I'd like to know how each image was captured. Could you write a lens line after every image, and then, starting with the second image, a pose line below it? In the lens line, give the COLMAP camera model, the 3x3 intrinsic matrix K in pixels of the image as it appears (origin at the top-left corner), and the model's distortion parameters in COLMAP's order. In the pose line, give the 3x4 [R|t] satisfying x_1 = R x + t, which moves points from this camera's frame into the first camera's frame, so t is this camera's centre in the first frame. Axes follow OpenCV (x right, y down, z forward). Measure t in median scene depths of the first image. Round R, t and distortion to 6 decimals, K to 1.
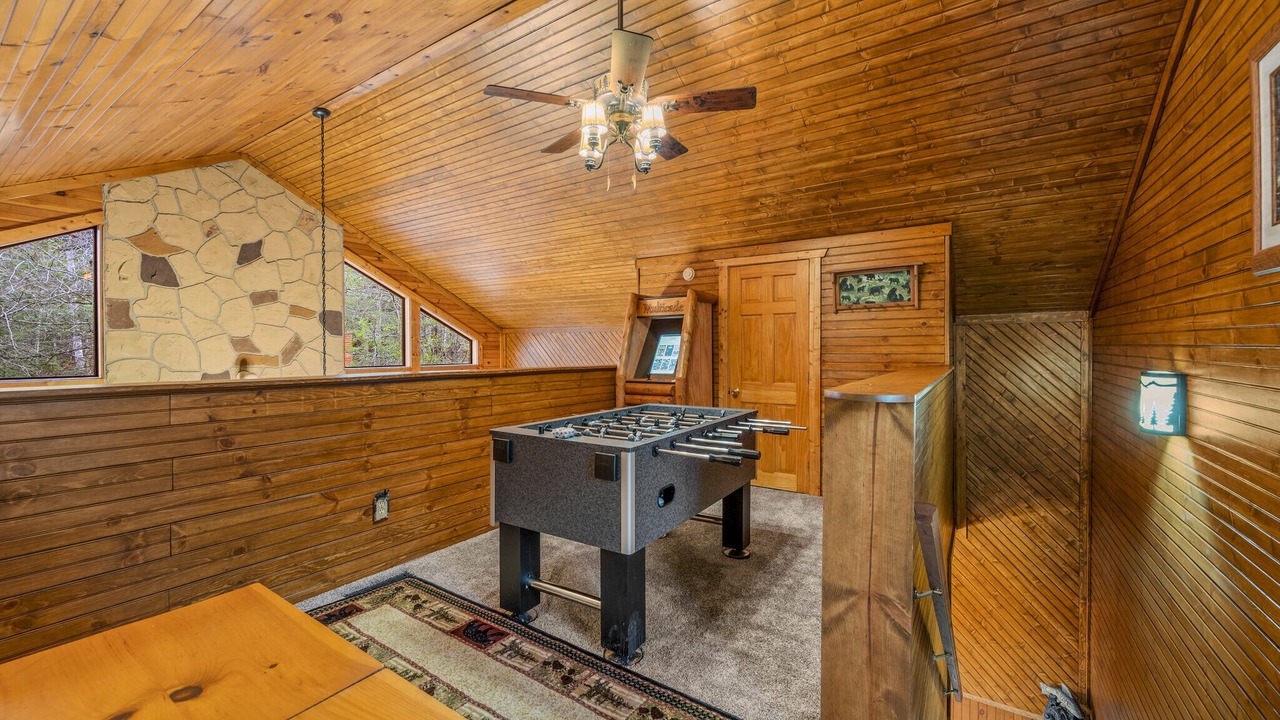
lens RADIAL K [[507.6, 0, 635.3], [0, 507.6, 359.3], [0, 0, 1]] dist [-0.001064, -0.000030]
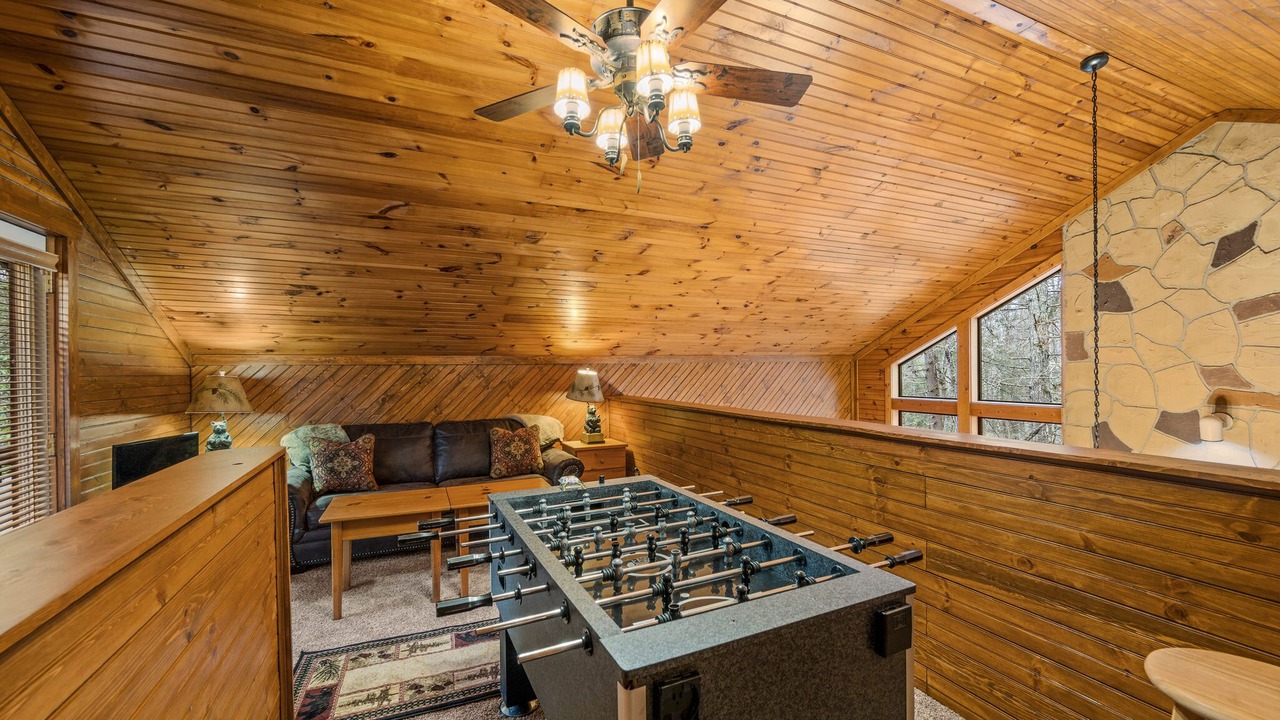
lens RADIAL K [[522.7, 0, 640.0], [0, 522.7, 360.0], [0, 0, 1]] dist [-0.002054, -0.000026]
pose [[-0.518760, -0.006462, -0.854895, 0.315860], [-0.007514, 0.999967, -0.002999, -0.046979], [0.854887, 0.004868, -0.518792, 0.728079]]
